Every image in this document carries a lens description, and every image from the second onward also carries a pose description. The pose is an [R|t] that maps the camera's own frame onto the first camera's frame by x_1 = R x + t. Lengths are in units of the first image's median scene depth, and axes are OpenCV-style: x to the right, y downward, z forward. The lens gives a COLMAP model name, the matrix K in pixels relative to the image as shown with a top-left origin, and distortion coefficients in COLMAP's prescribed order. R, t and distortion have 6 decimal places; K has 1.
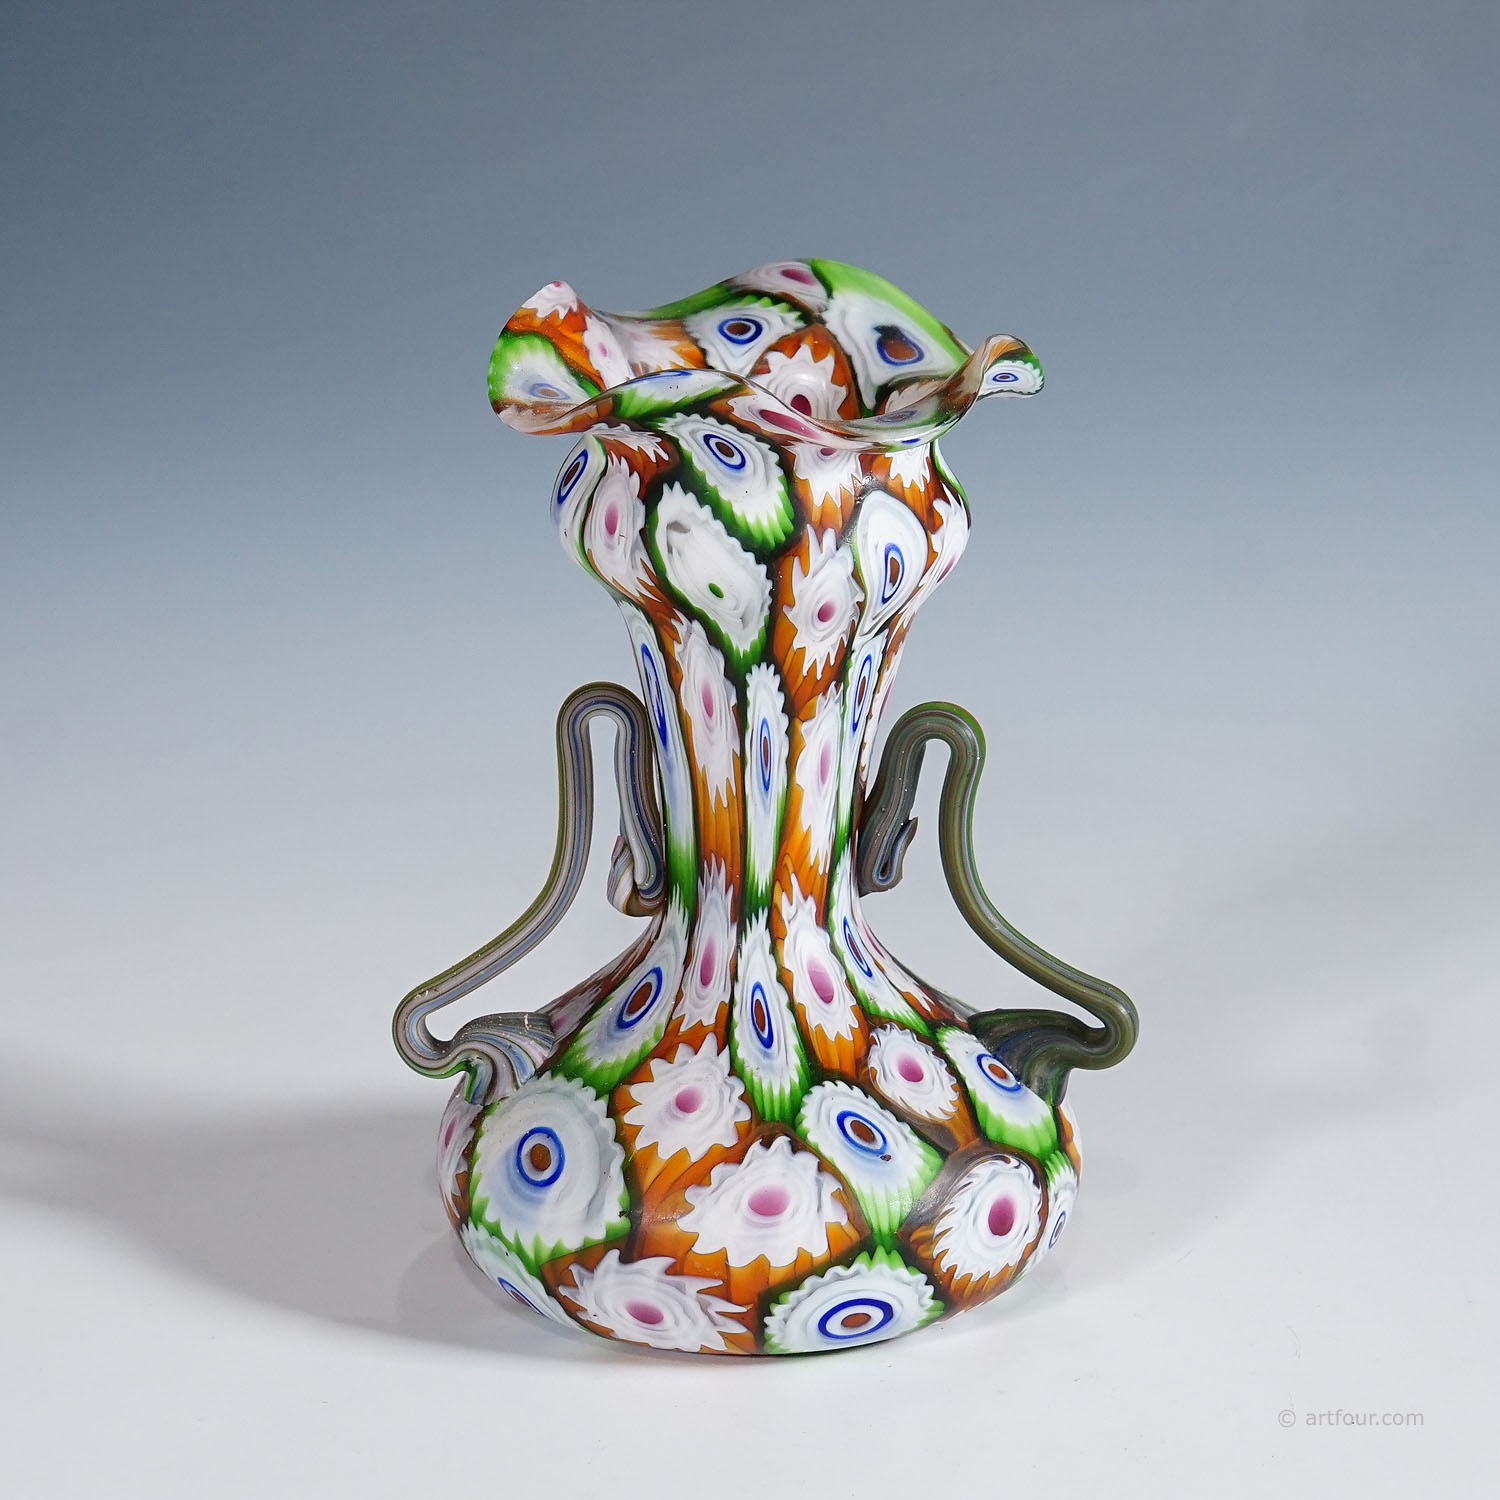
lens RADIAL K [[5774.7, 0, 750.0], [0, 5774.7, 750.0], [0, 0, 1]] dist [0.031153, -0.232690]
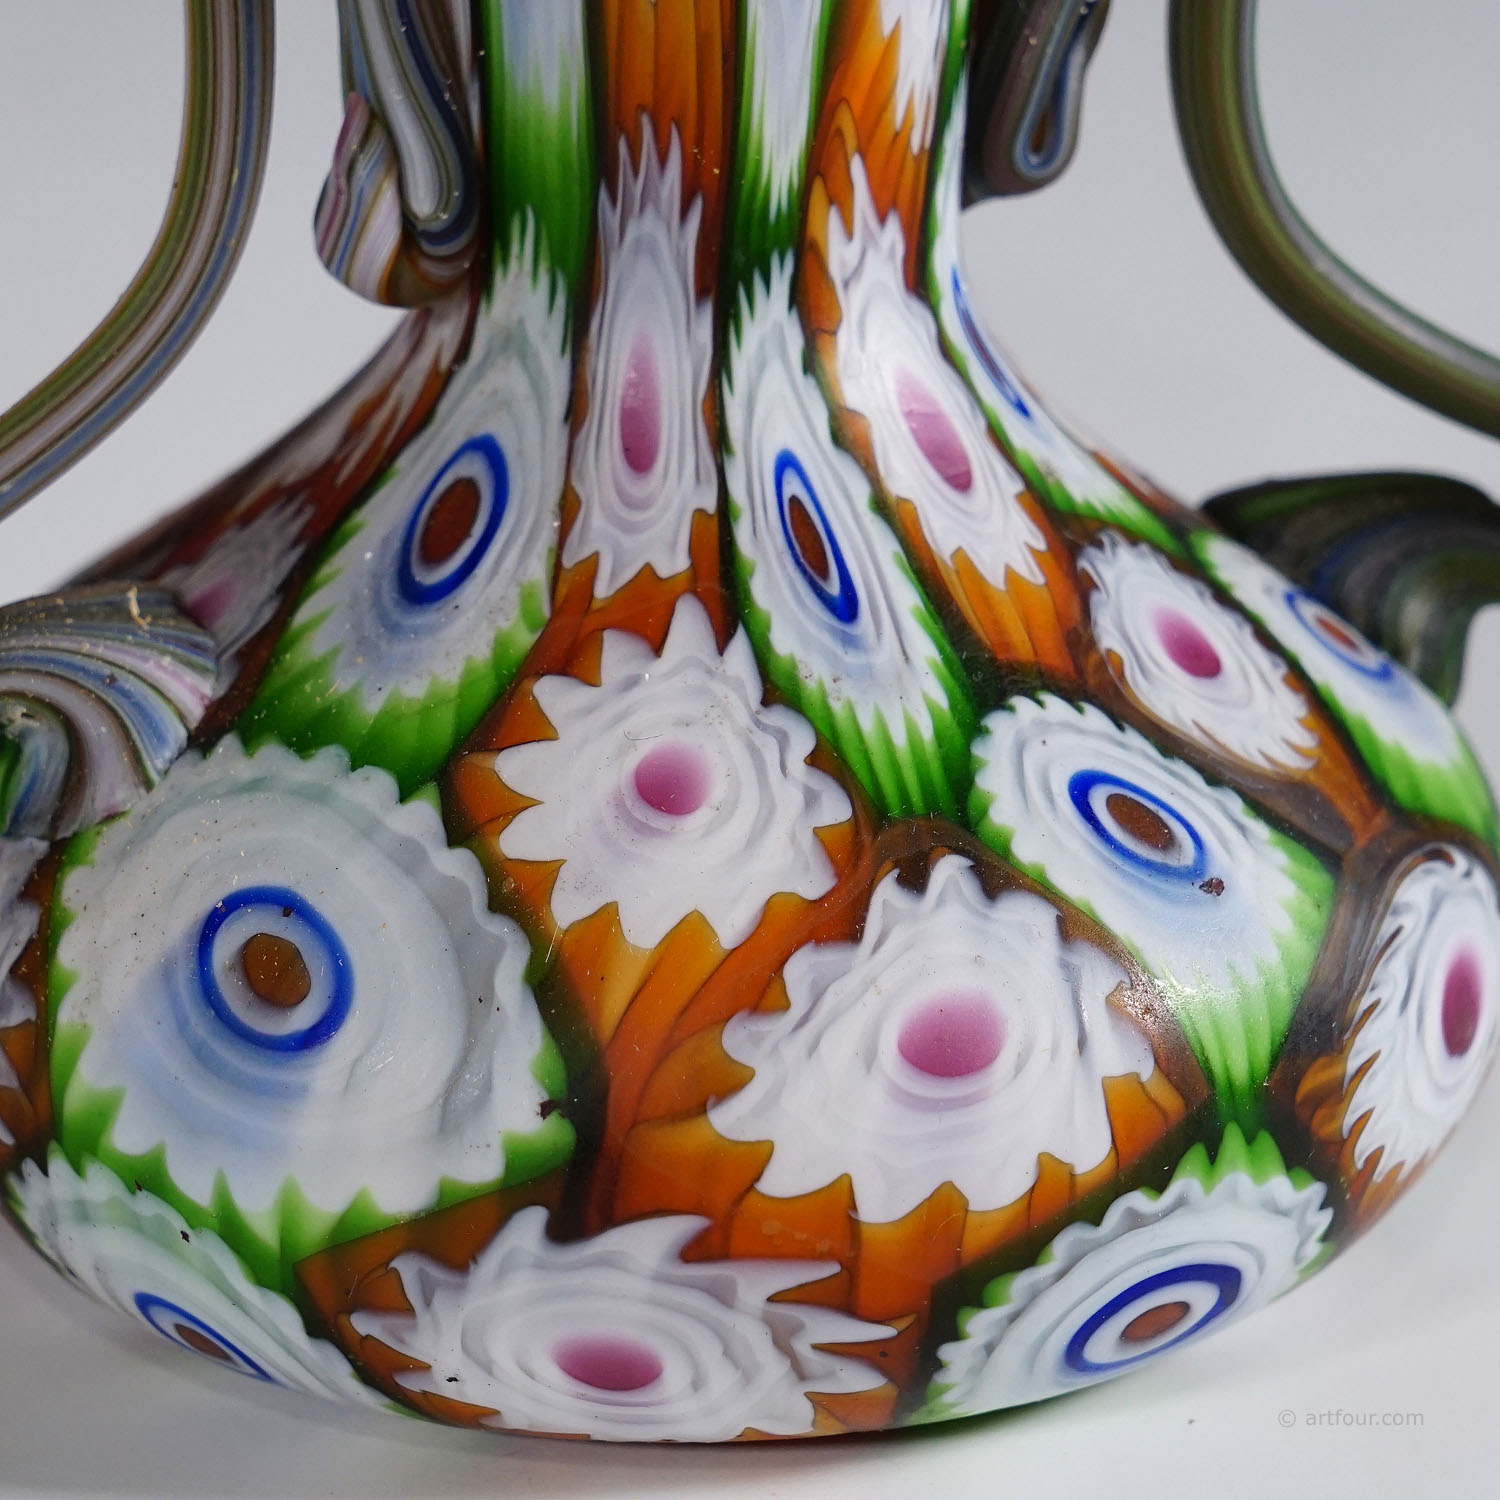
lens RADIAL K [[5756.0, 0, 576.5], [0, 5756.0, 750.5], [0, 0, 1]] dist [0.271369, 2.965895]
pose [[0.967714, -0.089731, 0.235537, -0.102693], [0.070751, 0.993618, 0.087849, 0.025786], [-0.241916, -0.068348, 0.967887, 0.641493]]
